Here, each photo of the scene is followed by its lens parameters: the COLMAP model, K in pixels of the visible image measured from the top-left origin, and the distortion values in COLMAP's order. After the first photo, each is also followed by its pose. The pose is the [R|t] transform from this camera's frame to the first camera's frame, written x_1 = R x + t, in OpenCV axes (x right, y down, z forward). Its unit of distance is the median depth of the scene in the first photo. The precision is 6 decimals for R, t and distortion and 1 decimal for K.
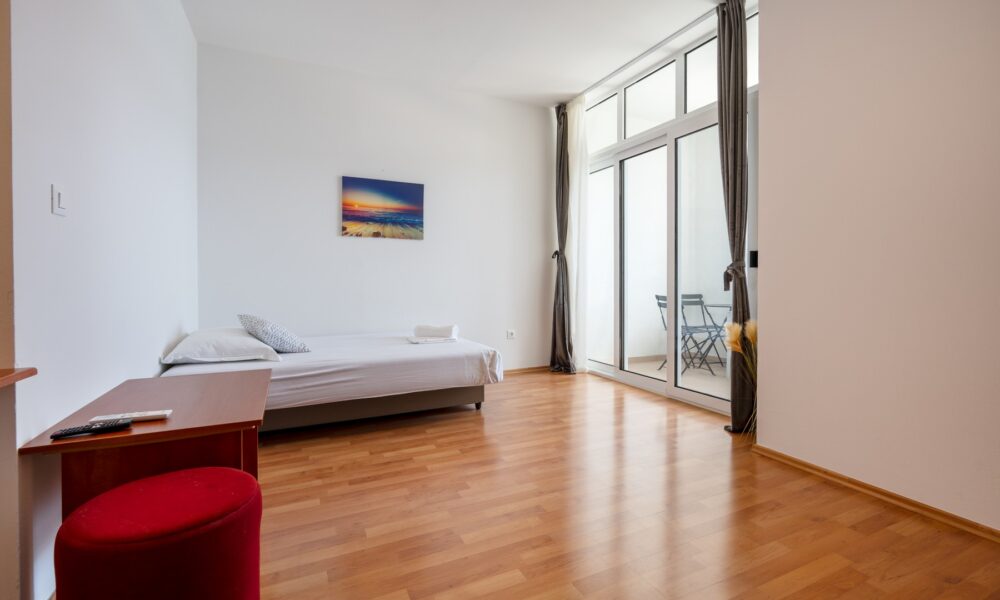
lens RADIAL K [[443.4, 0, 497.2], [0, 443.4, 283.0], [0, 0, 1]] dist [-0.003088, 0.000407]
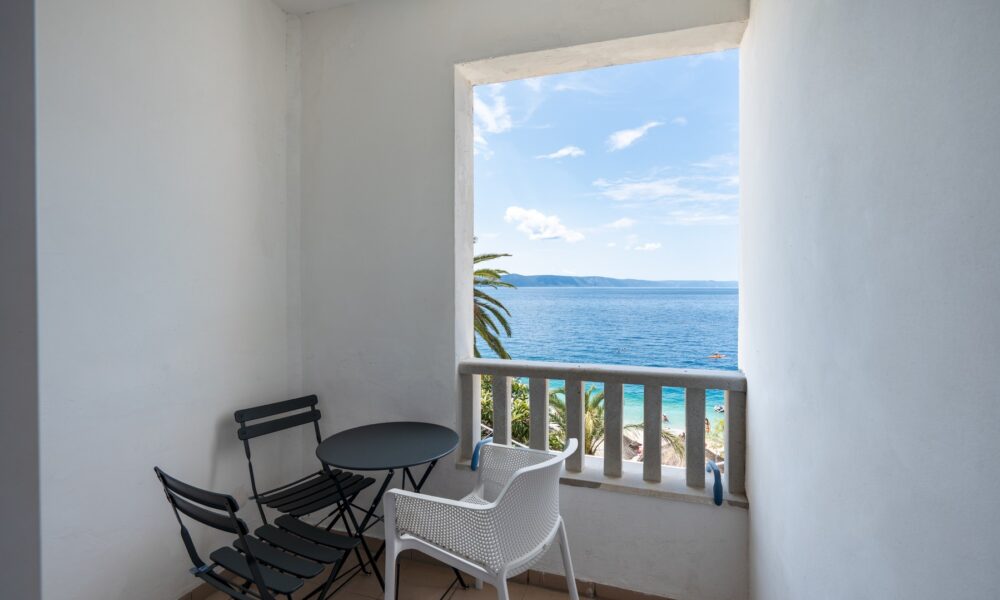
lens RADIAL K [[443.4, 0, 505.8], [0, 443.4, 294.8], [0, 0, 1]] dist [-0.003088, 0.000407]
pose [[0.664947, -0.017605, 0.746683, 0.467212], [0.010367, 0.999843, 0.014342, -0.137875], [-0.746819, -0.001796, 0.665025, 1.015766]]
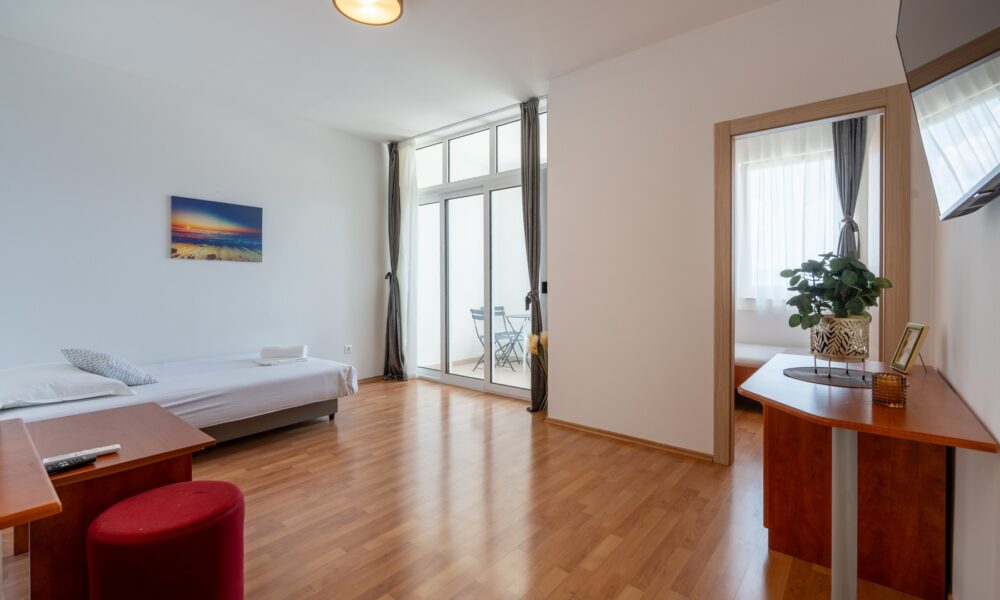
lens RADIAL K [[443.4, 0, 496.1], [0, 443.4, 291.8], [0, 0, 1]] dist [-0.003088, 0.000407]
pose [[0.903843, -0.006482, 0.427814, -0.156318], [0.002325, 0.999945, 0.010239, -0.052830], [-0.427857, -0.008260, 0.903809, -0.201645]]
